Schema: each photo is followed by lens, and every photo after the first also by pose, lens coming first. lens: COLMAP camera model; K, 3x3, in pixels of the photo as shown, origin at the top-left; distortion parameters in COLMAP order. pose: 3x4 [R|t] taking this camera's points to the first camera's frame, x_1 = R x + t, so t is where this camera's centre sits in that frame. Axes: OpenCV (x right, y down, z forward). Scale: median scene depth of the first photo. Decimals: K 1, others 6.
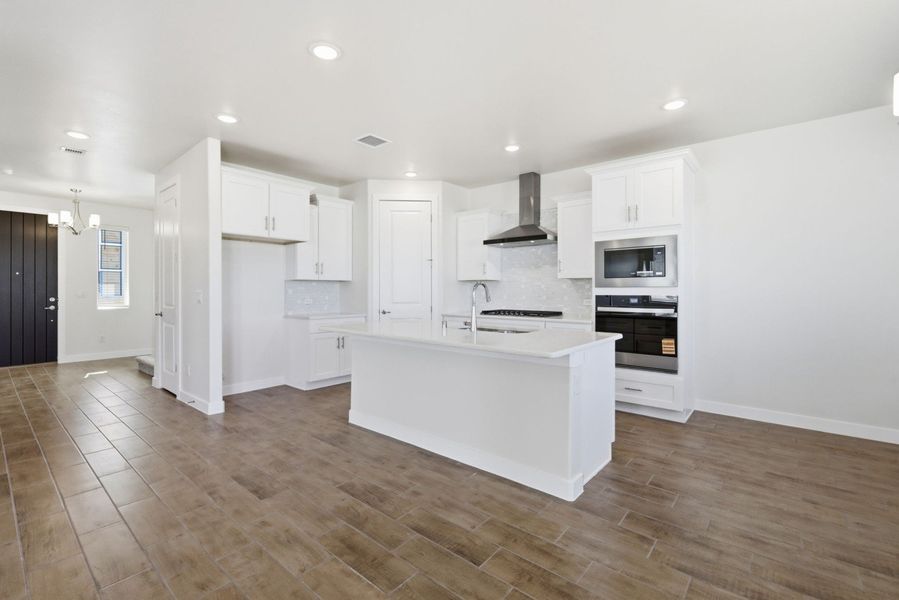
lens RADIAL K [[396.7, 0, 452.4], [0, 396.7, 289.0], [0, 0, 1]] dist [0.000688, -0.000091]
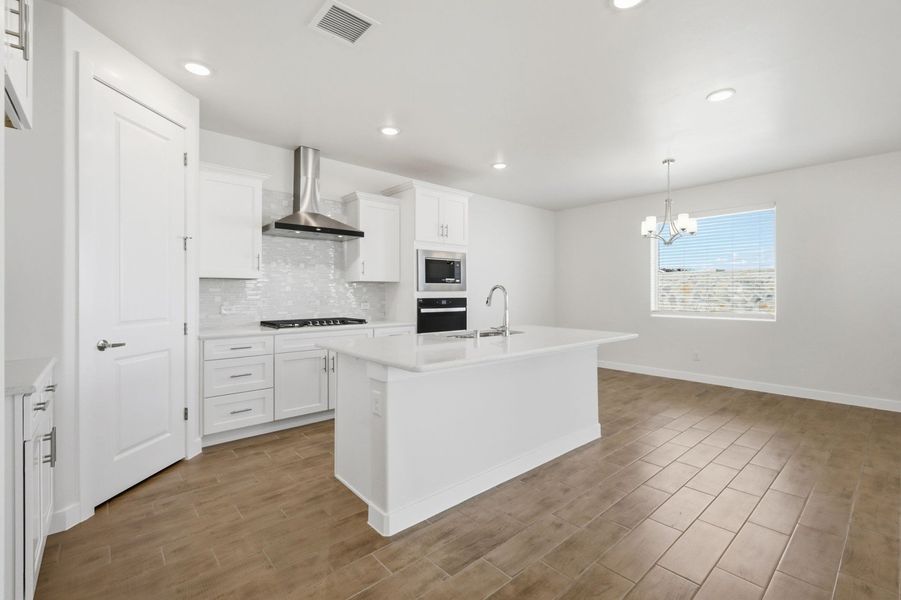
lens RADIAL K [[397.6, 0, 451.2], [0, 397.6, 294.5], [0, 0, 1]] dist [0.000688, -0.000091]
pose [[0.153992, -0.003371, 0.988066, -0.781098], [-0.001427, 0.999992, 0.003635, 0.001344], [-0.988071, -0.001970, 0.153986, 0.826804]]
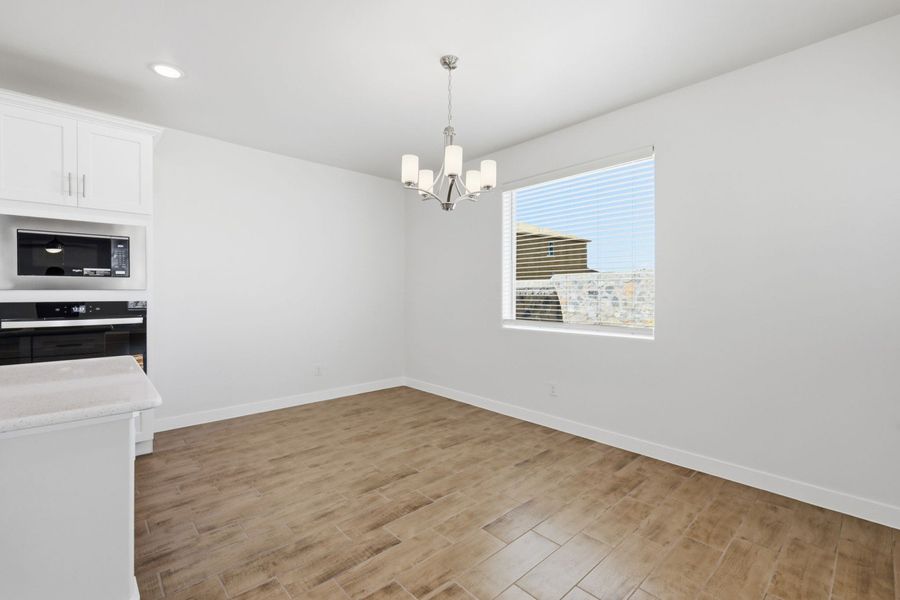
lens RADIAL K [[397.1, 0, 451.1], [0, 397.1, 296.0], [0, 0, 1]] dist [0.000688, -0.000091]
pose [[0.127503, -0.006604, 0.991816, -0.164917], [-0.003091, 0.999970, 0.007056, -0.001036], [-0.991833, -0.003965, 0.127478, 0.265296]]
